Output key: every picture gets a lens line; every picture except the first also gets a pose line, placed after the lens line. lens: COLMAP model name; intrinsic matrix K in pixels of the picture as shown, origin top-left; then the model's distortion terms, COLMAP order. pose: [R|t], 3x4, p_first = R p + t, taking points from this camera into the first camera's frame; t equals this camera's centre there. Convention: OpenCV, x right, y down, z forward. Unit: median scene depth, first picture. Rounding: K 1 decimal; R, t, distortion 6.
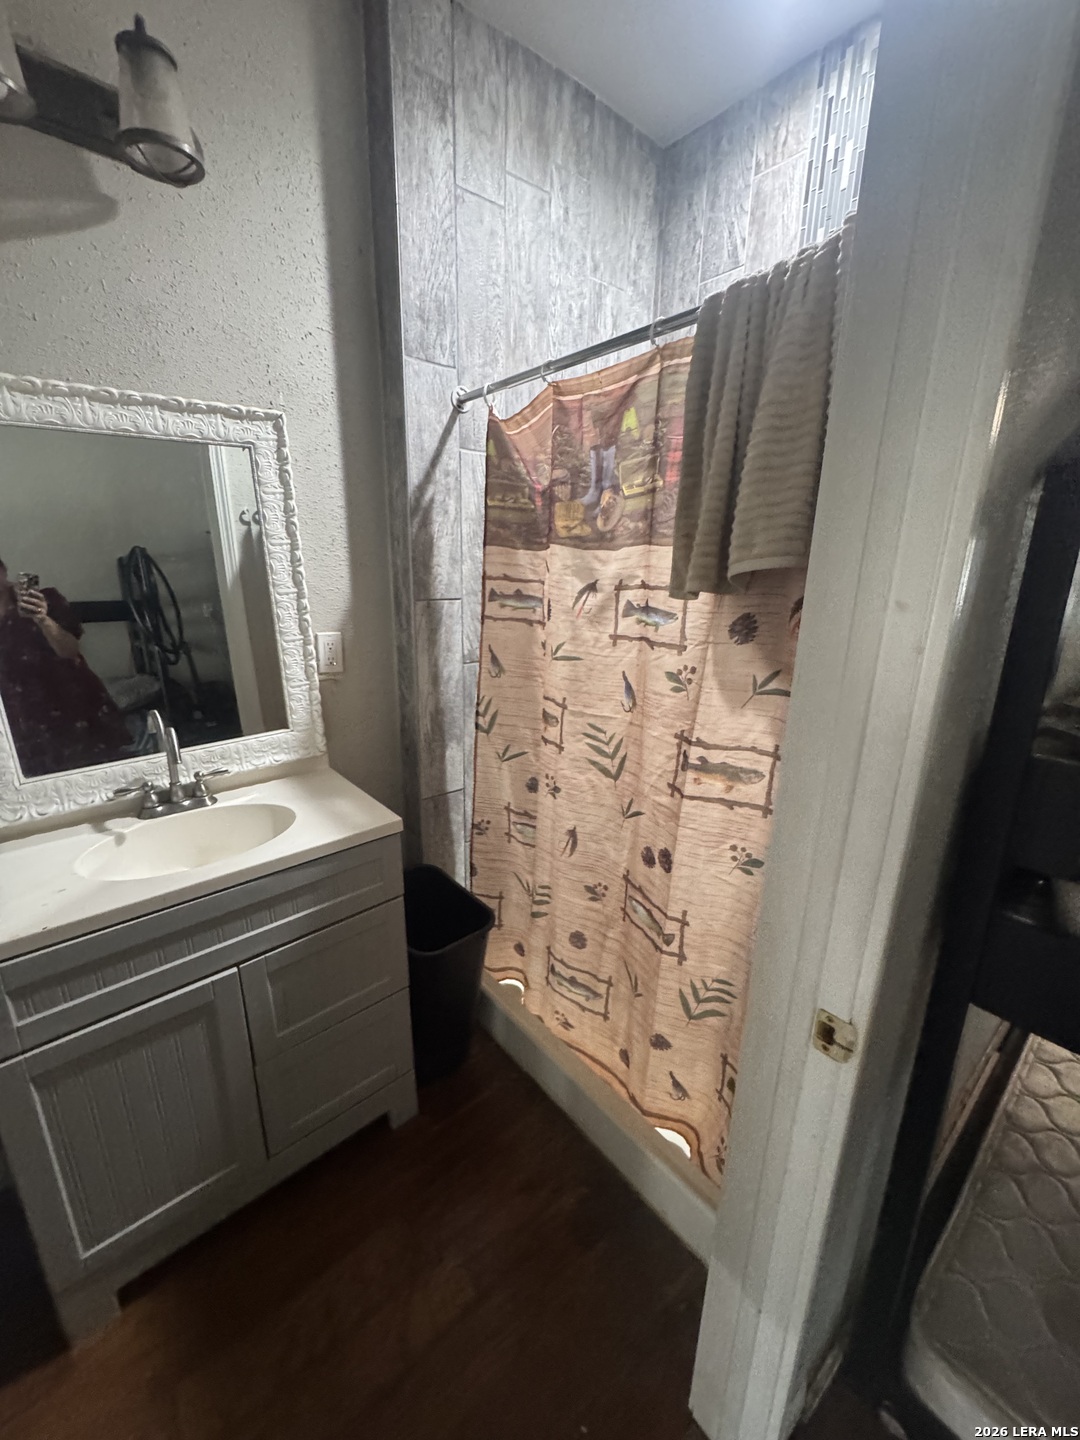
lens RADIAL K [[579.2, 0, 540.0], [0, 579.2, 720.0], [0, 0, 1]] dist [-0.002814, 0.000074]
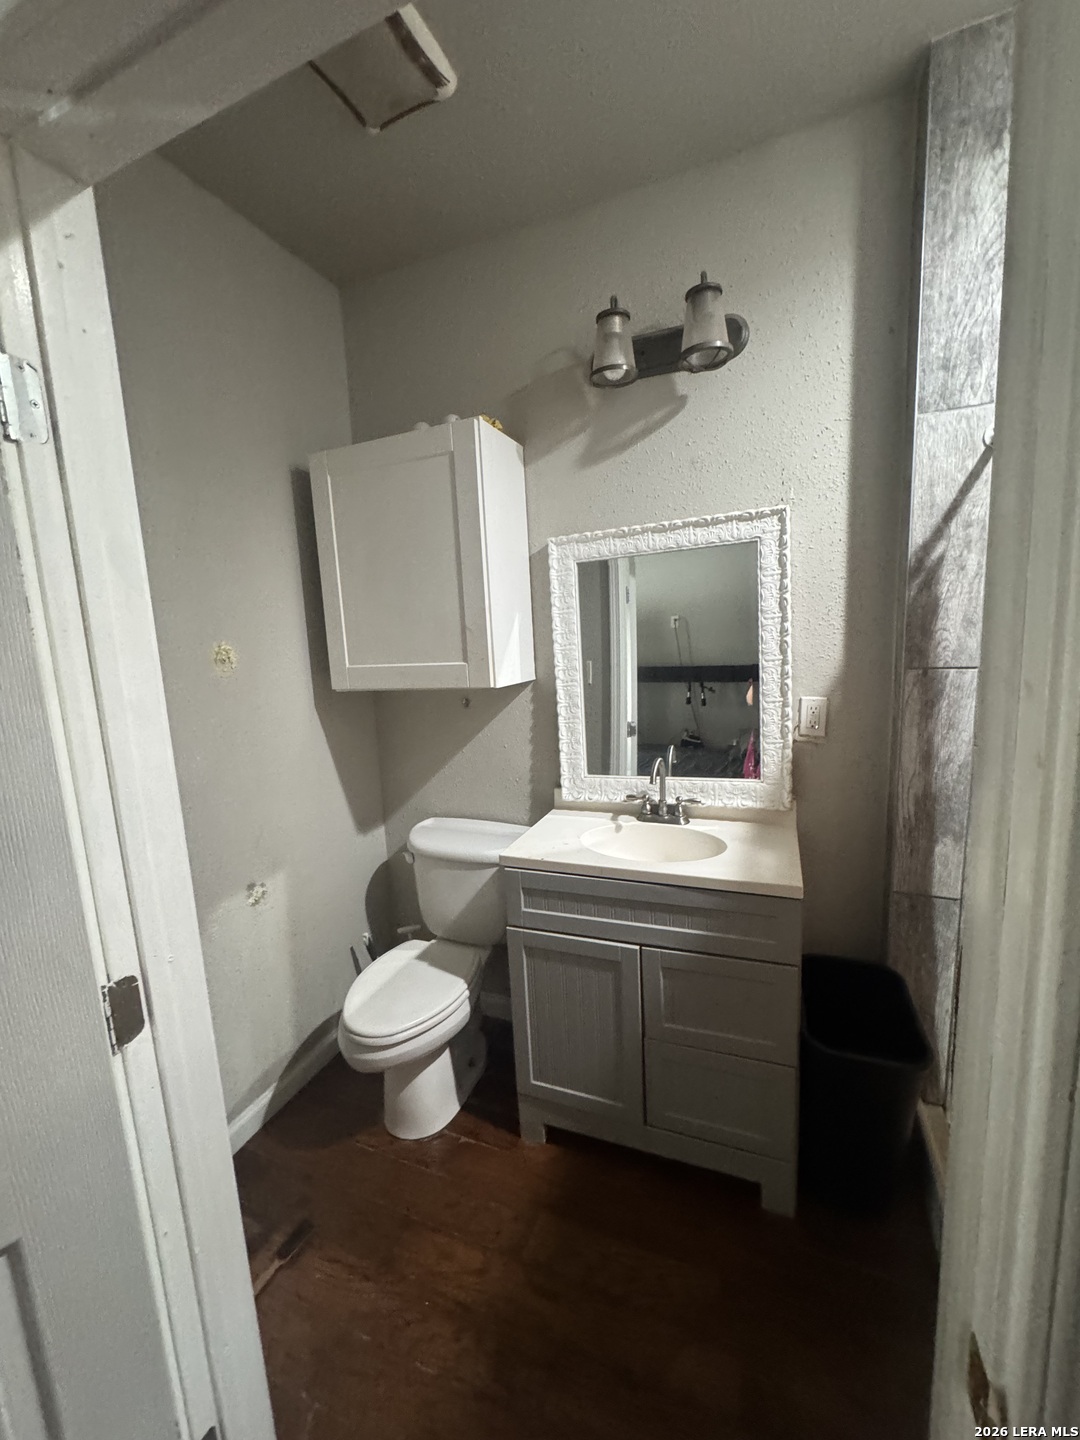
lens RADIAL K [[579.2, 0, 540.0], [0, 579.2, 720.0], [0, 0, 1]] dist [-0.002814, 0.000074]
pose [[0.456186, 0.097315, -0.884548, 0.367772], [-0.190408, 0.981656, 0.009800, -0.029582], [0.869275, 0.163955, 0.466347, 0.100946]]
